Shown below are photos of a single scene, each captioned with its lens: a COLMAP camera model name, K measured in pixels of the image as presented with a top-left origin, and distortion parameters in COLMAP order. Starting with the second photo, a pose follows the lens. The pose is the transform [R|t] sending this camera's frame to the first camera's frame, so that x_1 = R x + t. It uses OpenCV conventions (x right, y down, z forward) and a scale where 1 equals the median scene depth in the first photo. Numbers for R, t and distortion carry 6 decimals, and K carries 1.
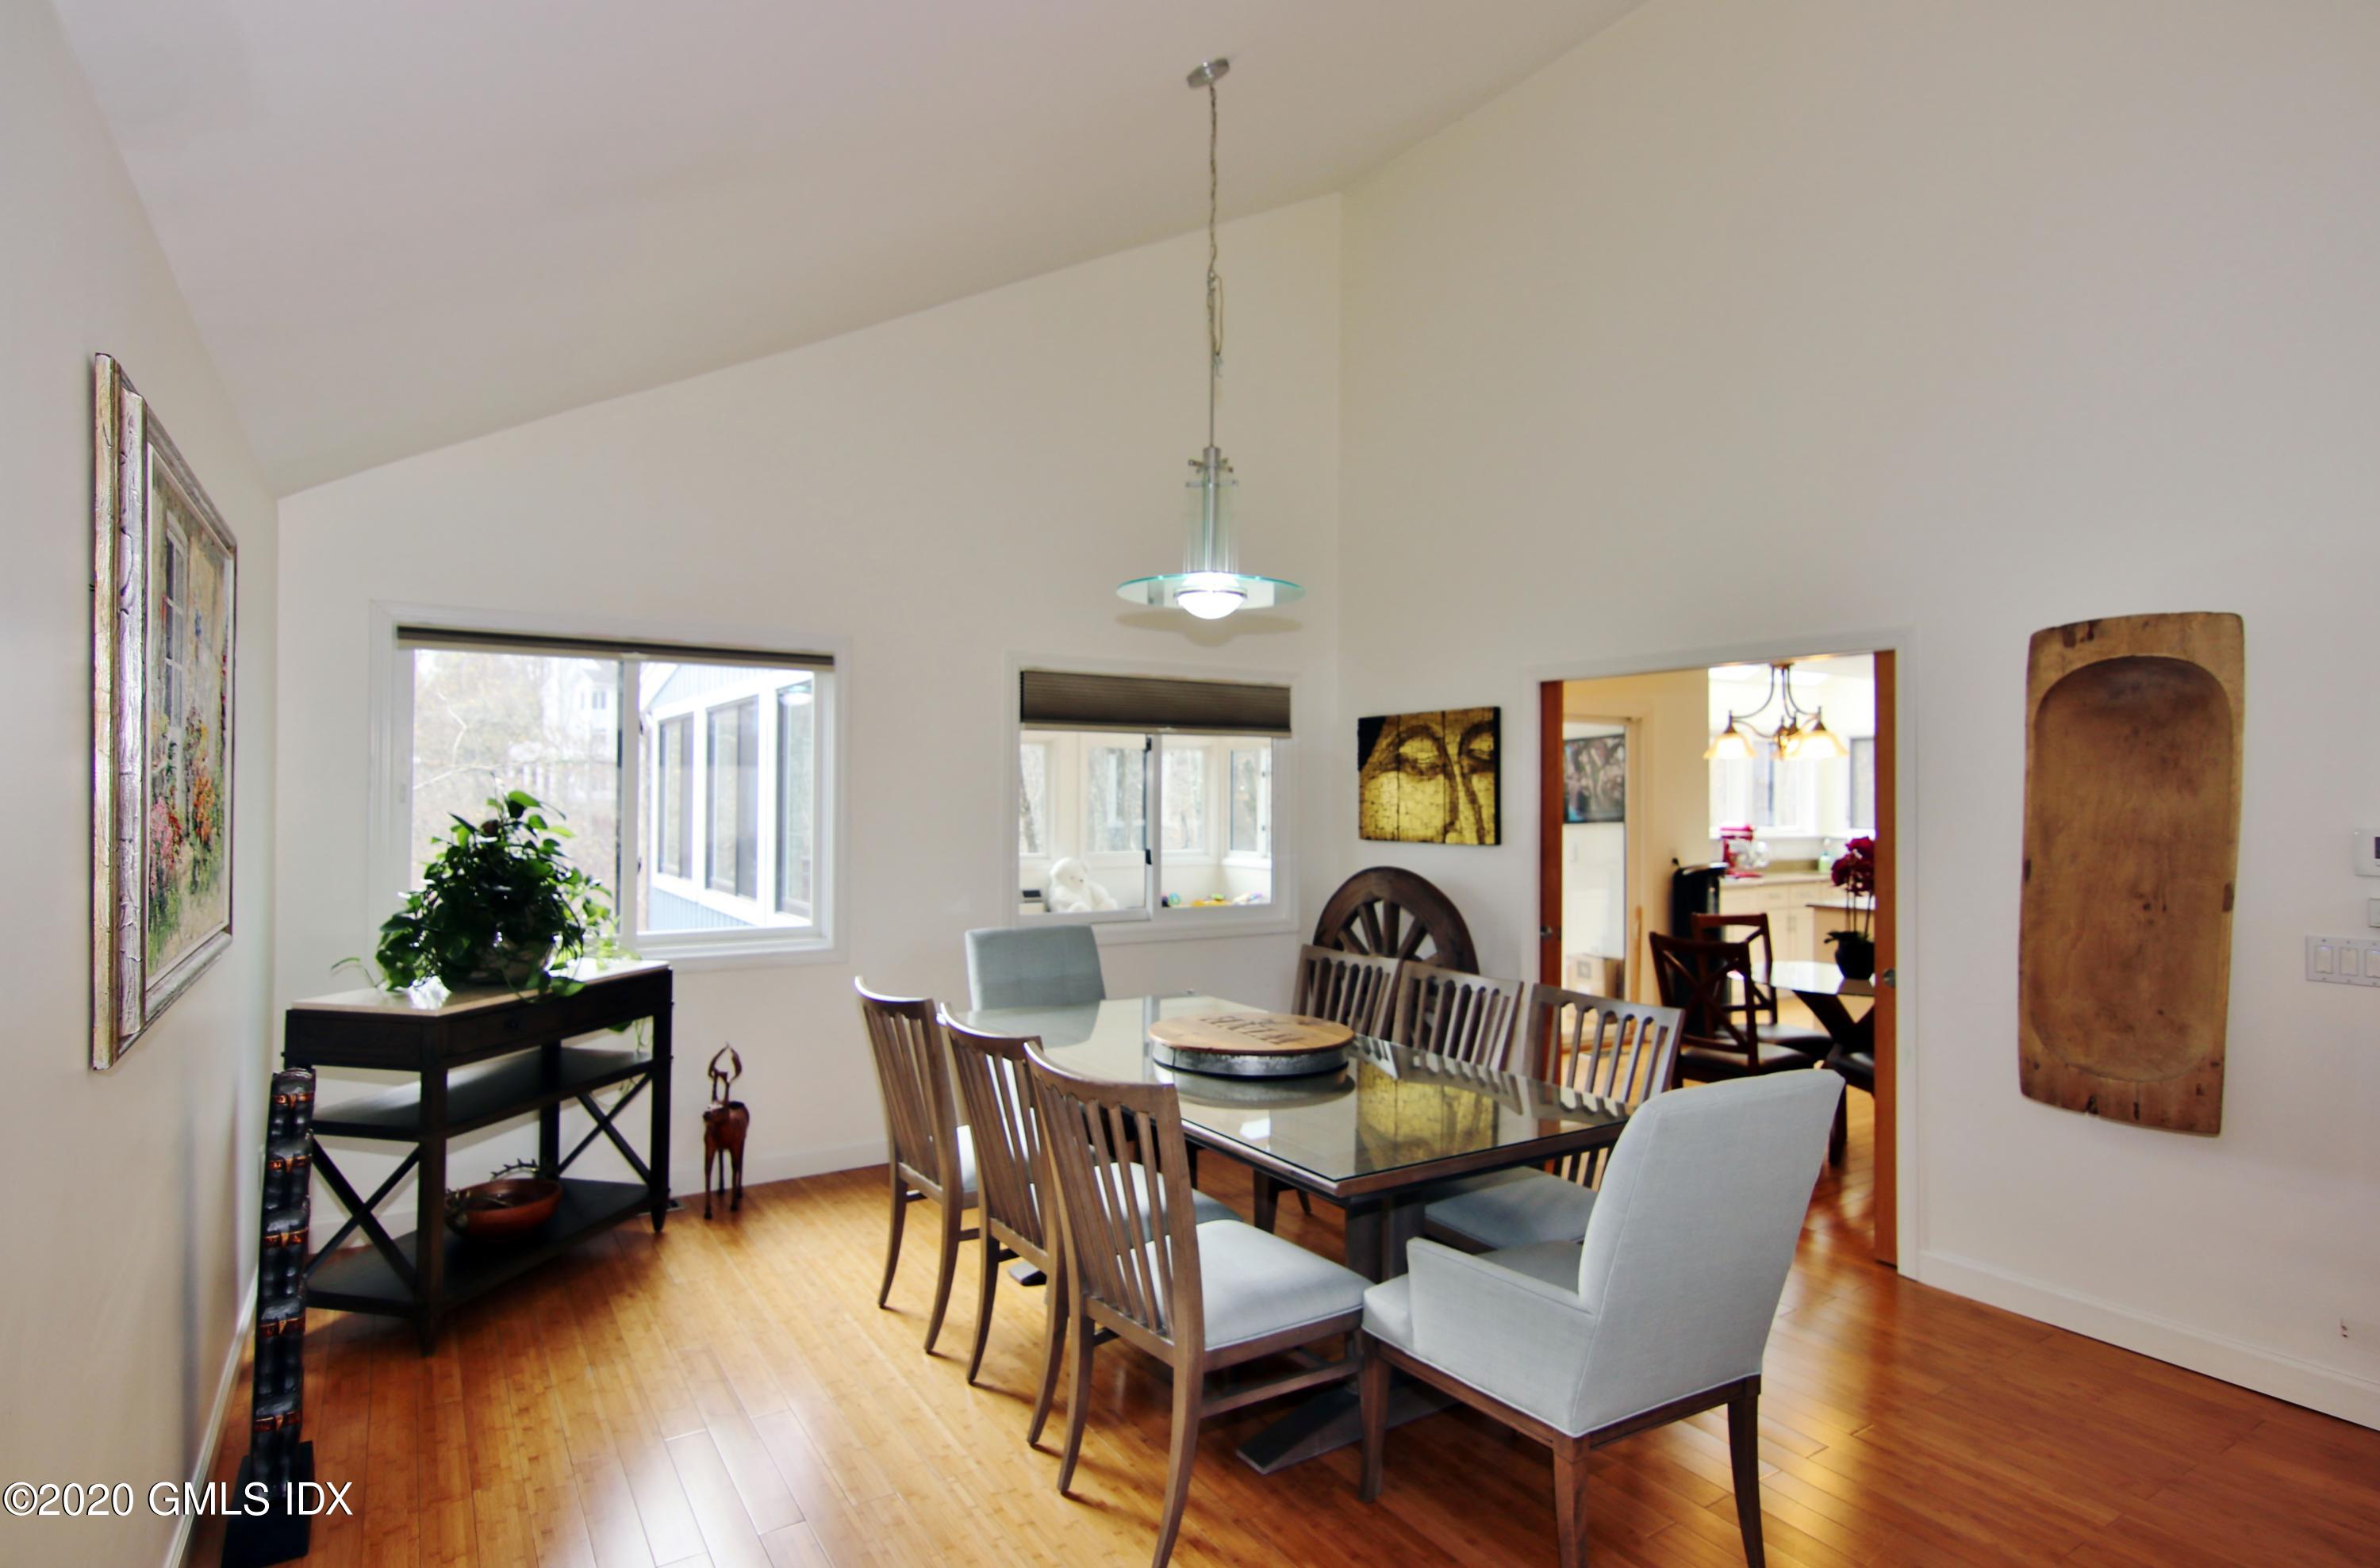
lens RADIAL K [[1209.1, 0, 1194.5], [0, 1209.1, 788.5], [0, 0, 1]] dist [-0.001652, -0.011507]
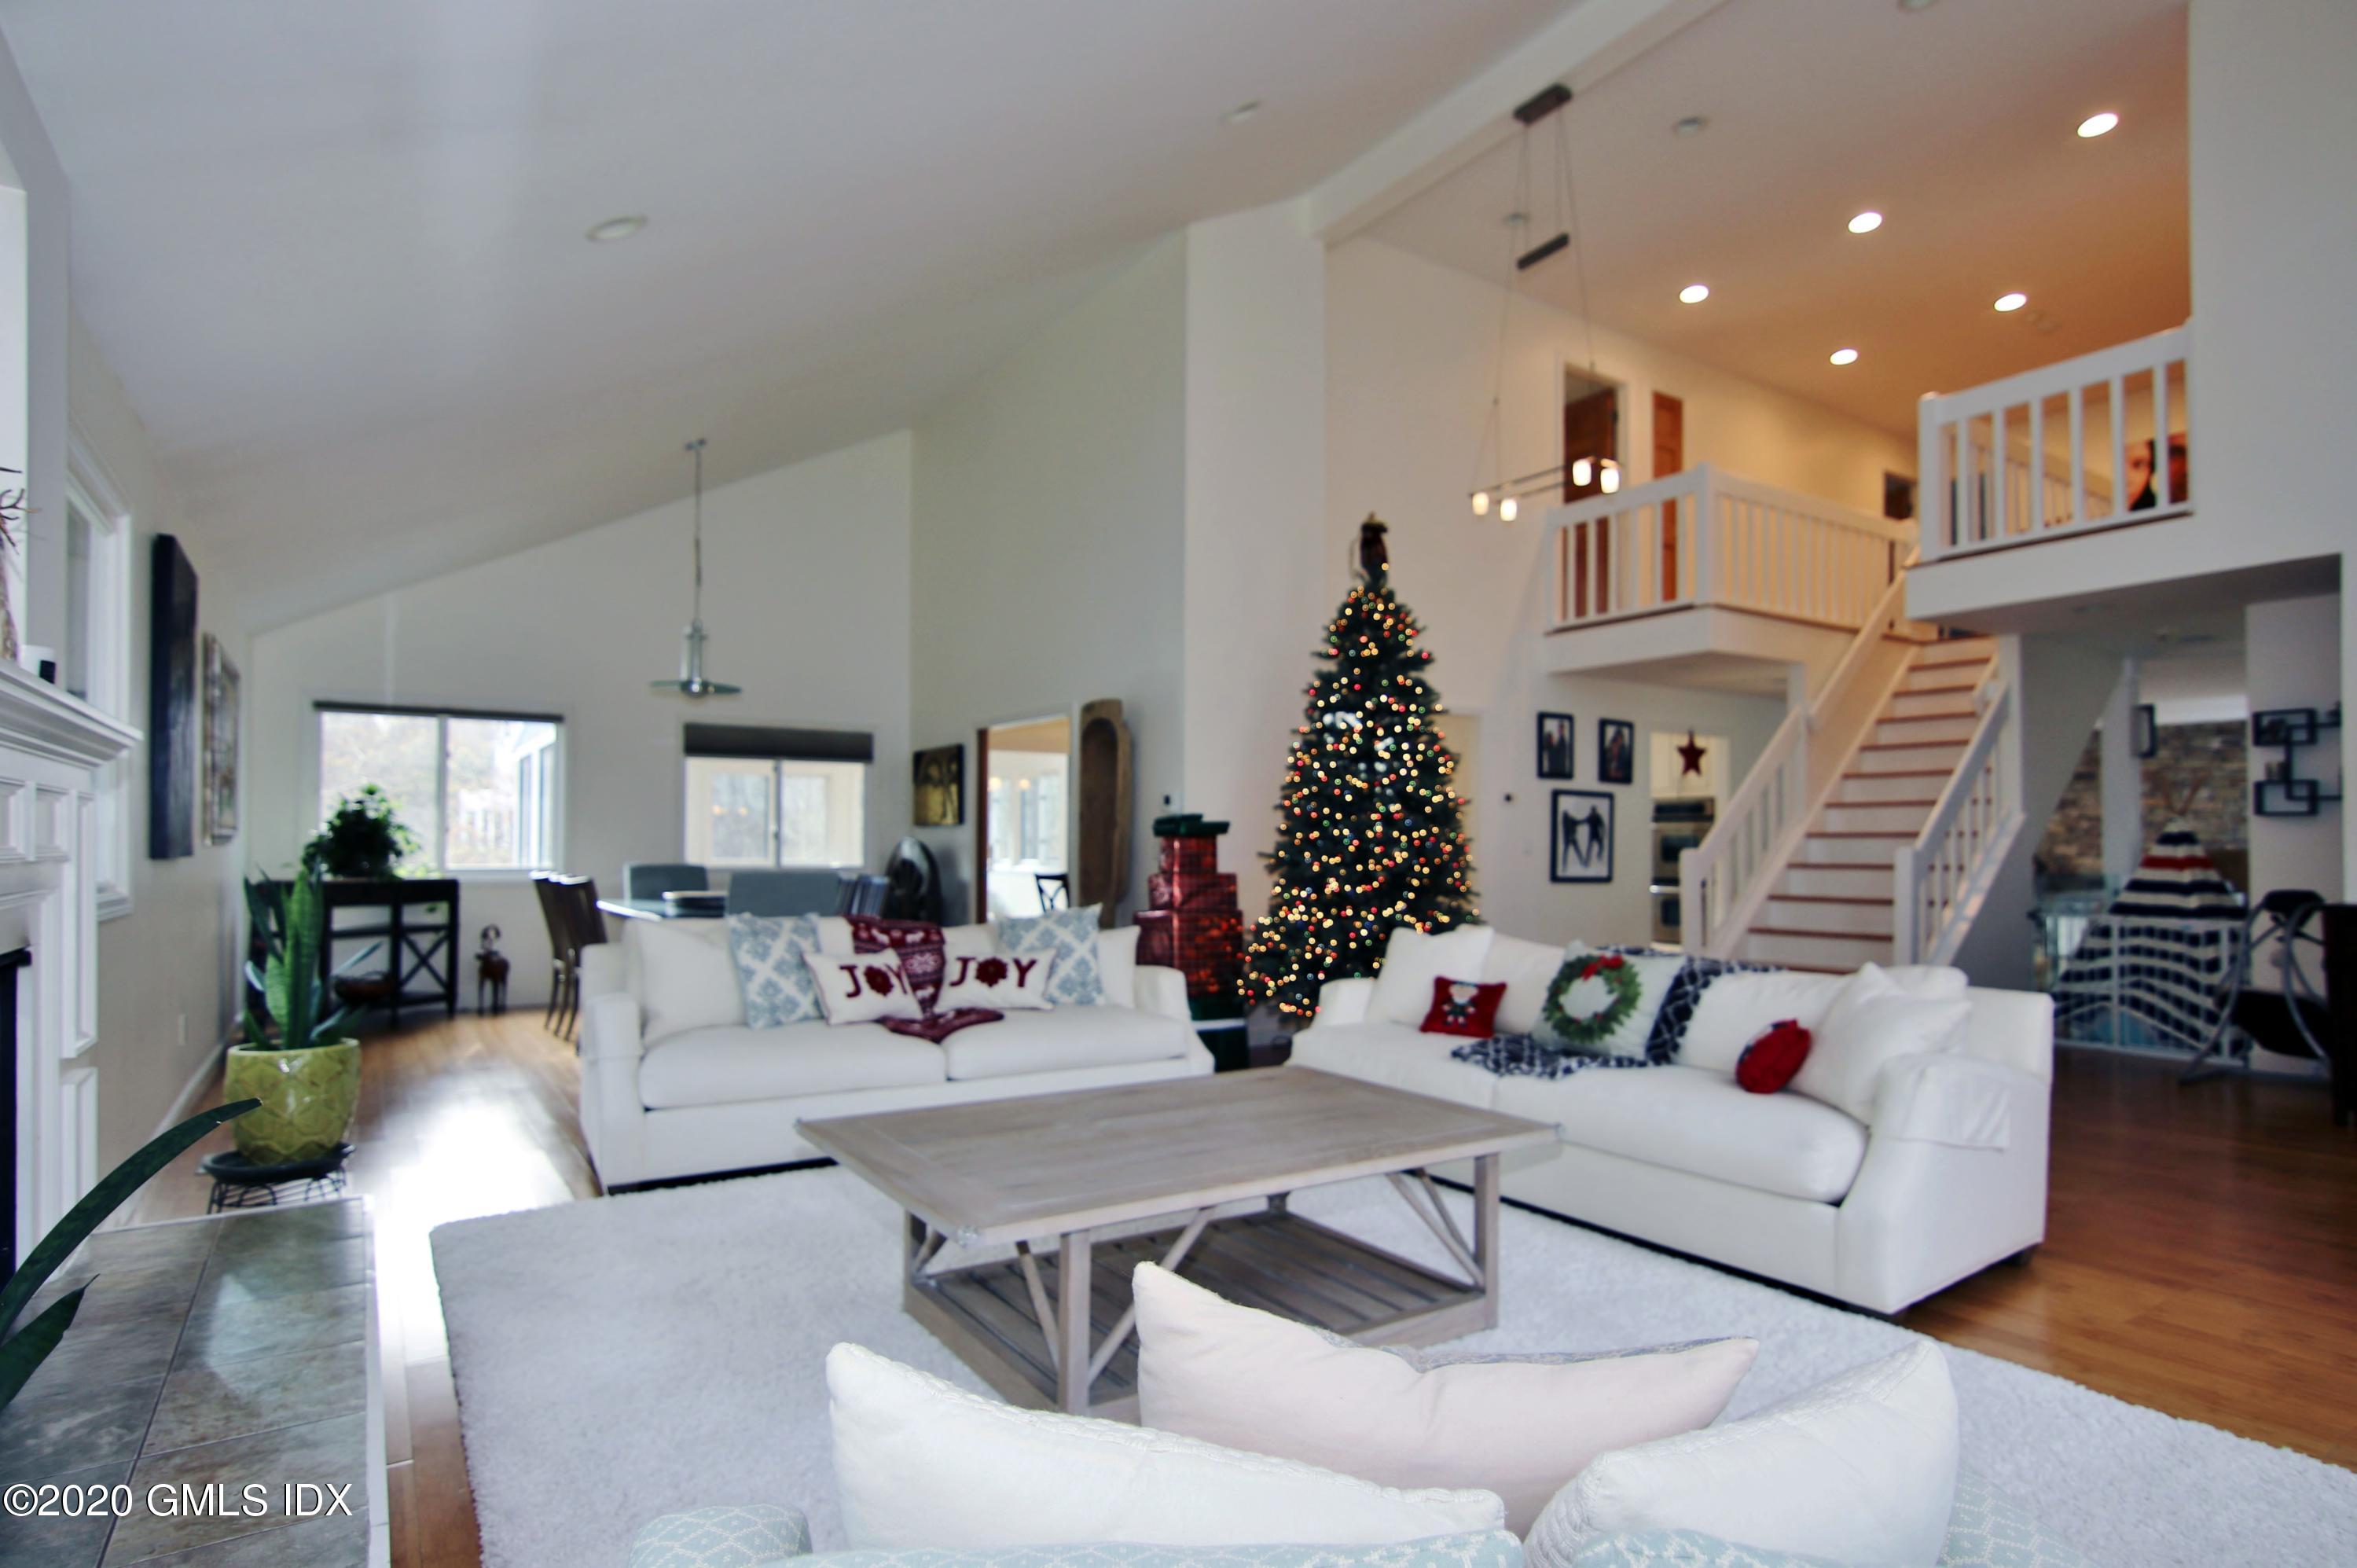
lens RADIAL K [[1197.6, 0, 1178.6], [0, 1197.6, 832.5], [0, 0, 1]] dist [-0.001652, -0.011507]
pose [[0.999702, -0.003680, 0.024130, 0.664272], [0.003786, 0.999983, -0.004360, 0.086091], [-0.024114, 0.004451, 0.999699, -0.925291]]
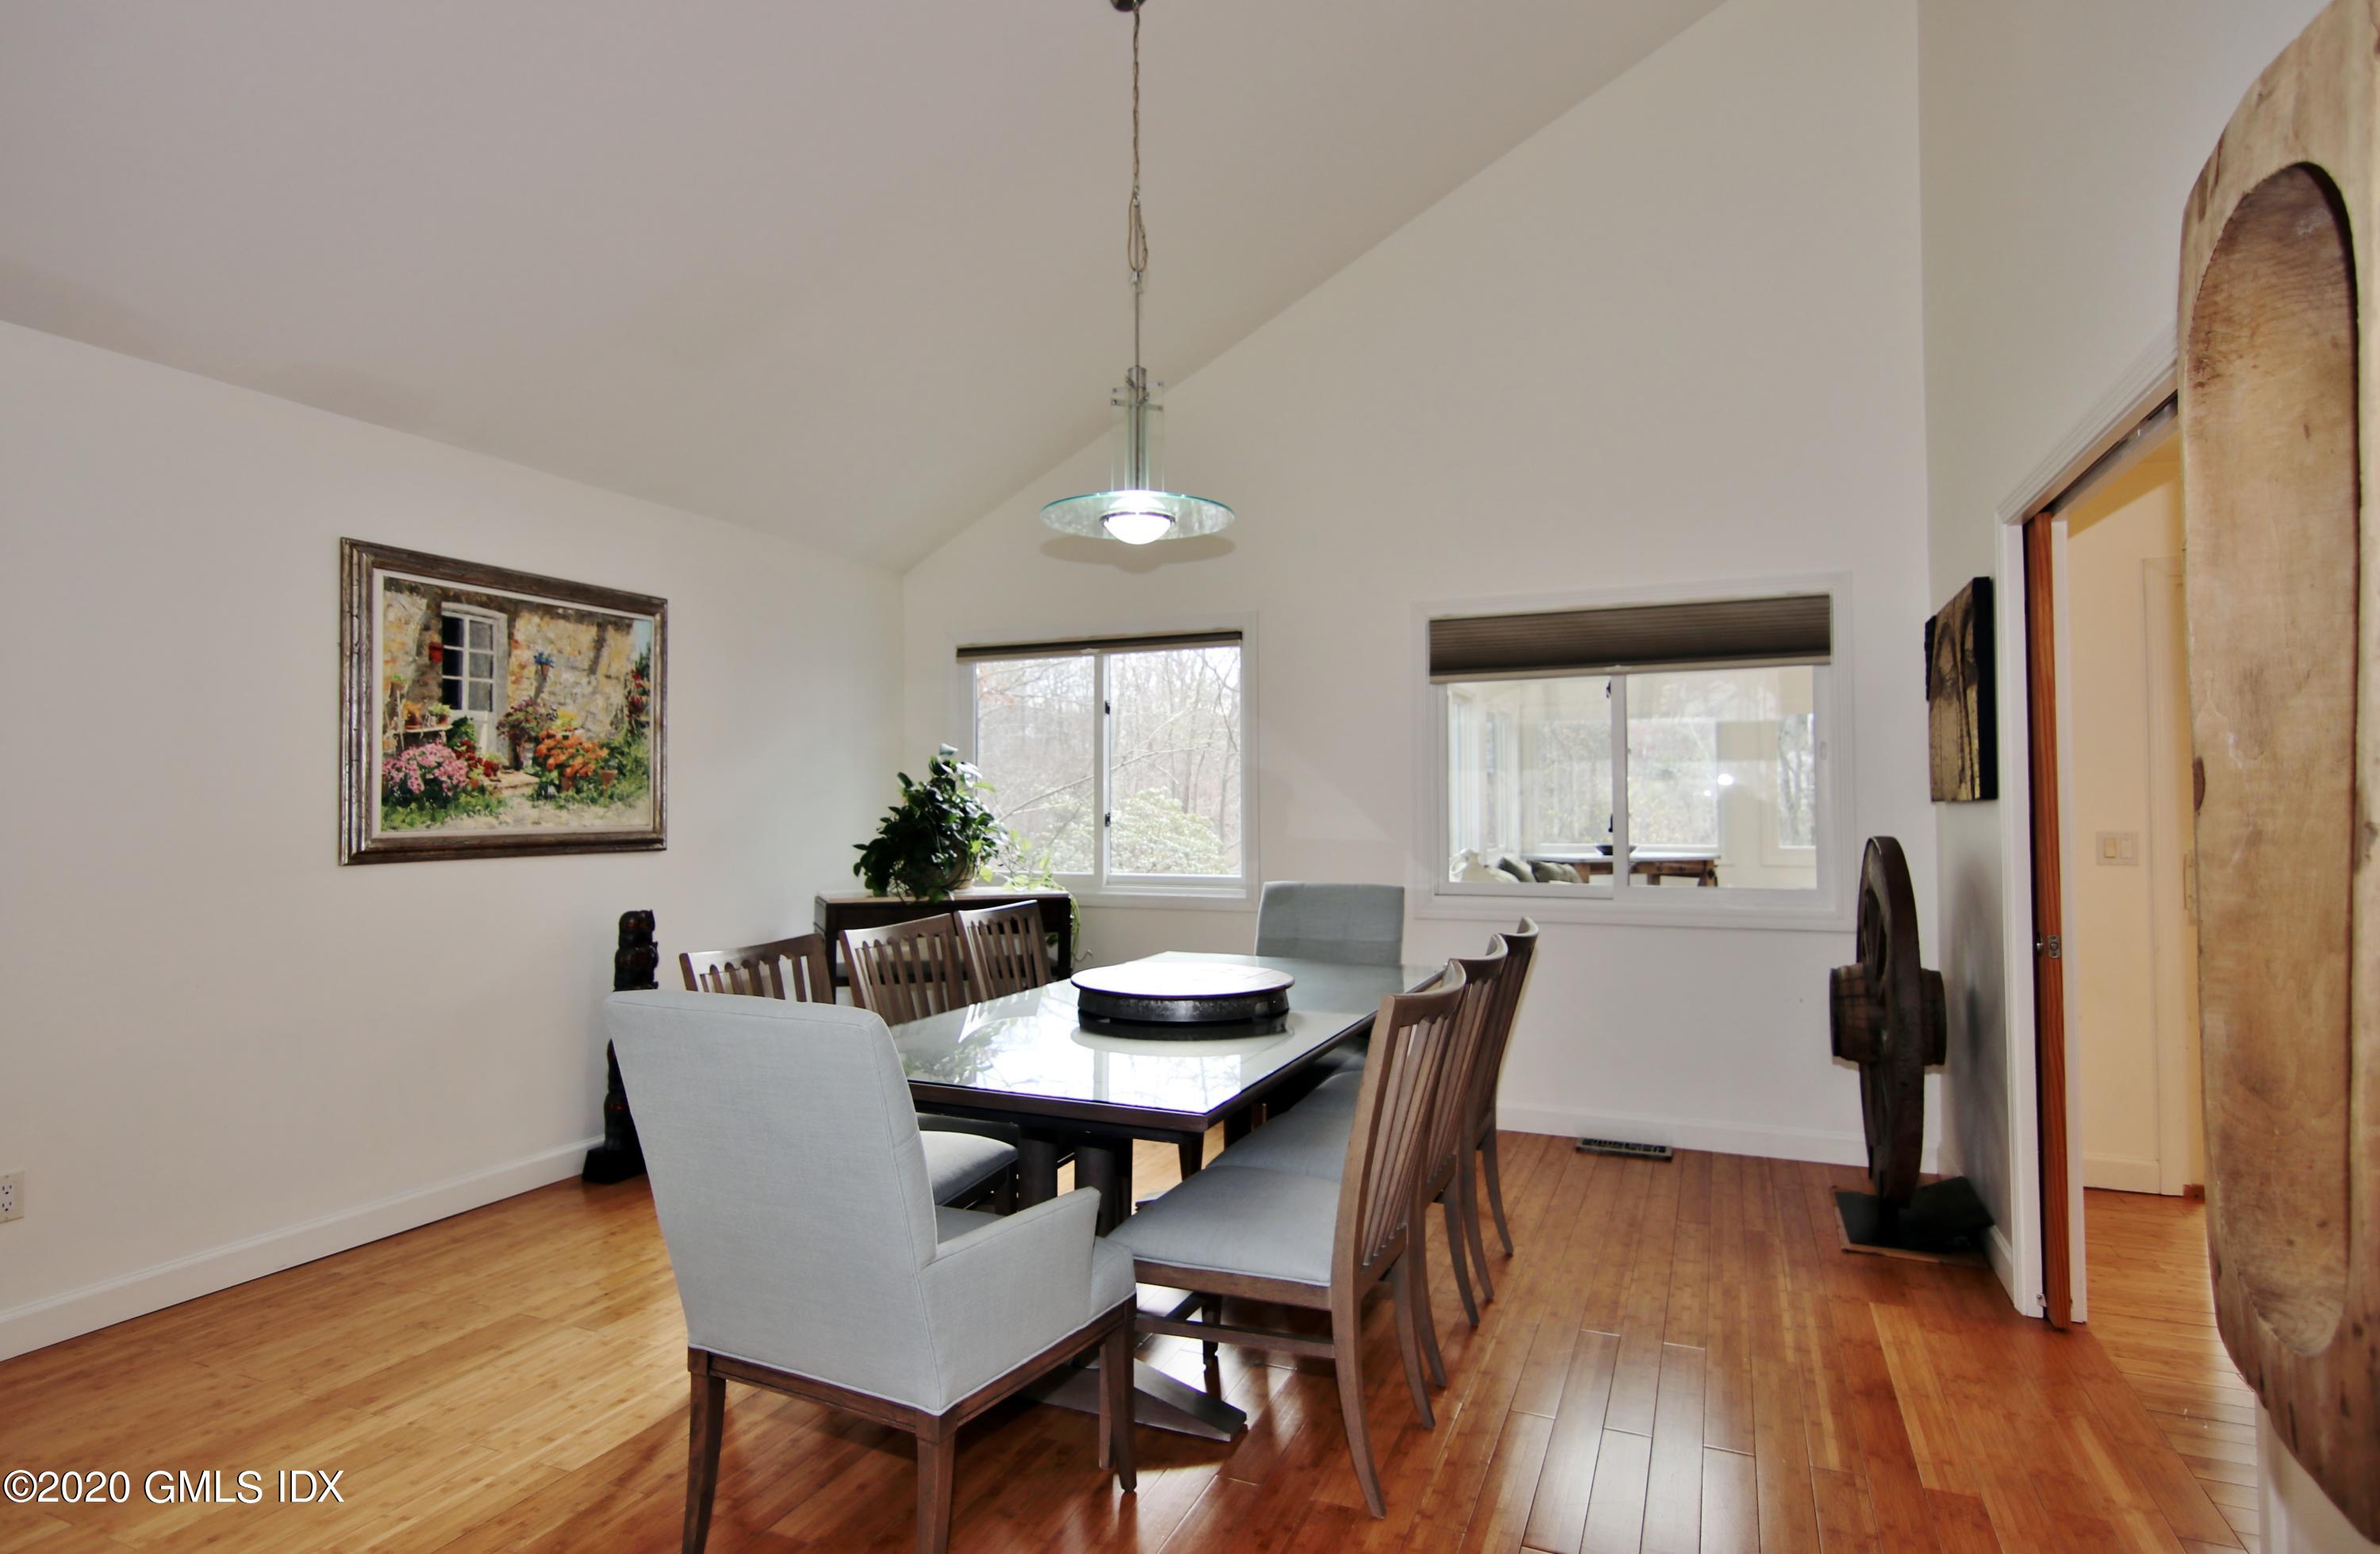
lens RADIAL K [[1243.5, 0, 1195.7], [0, 1243.5, 781.2], [0, 0, 1]] dist [-0.001748, -0.000132]
pose [[0.572690, -0.027043, -0.819326, 0.692402], [0.013736, 0.999632, -0.023393, 0.061014], [0.819657, 0.002143, 0.572850, 0.378611]]
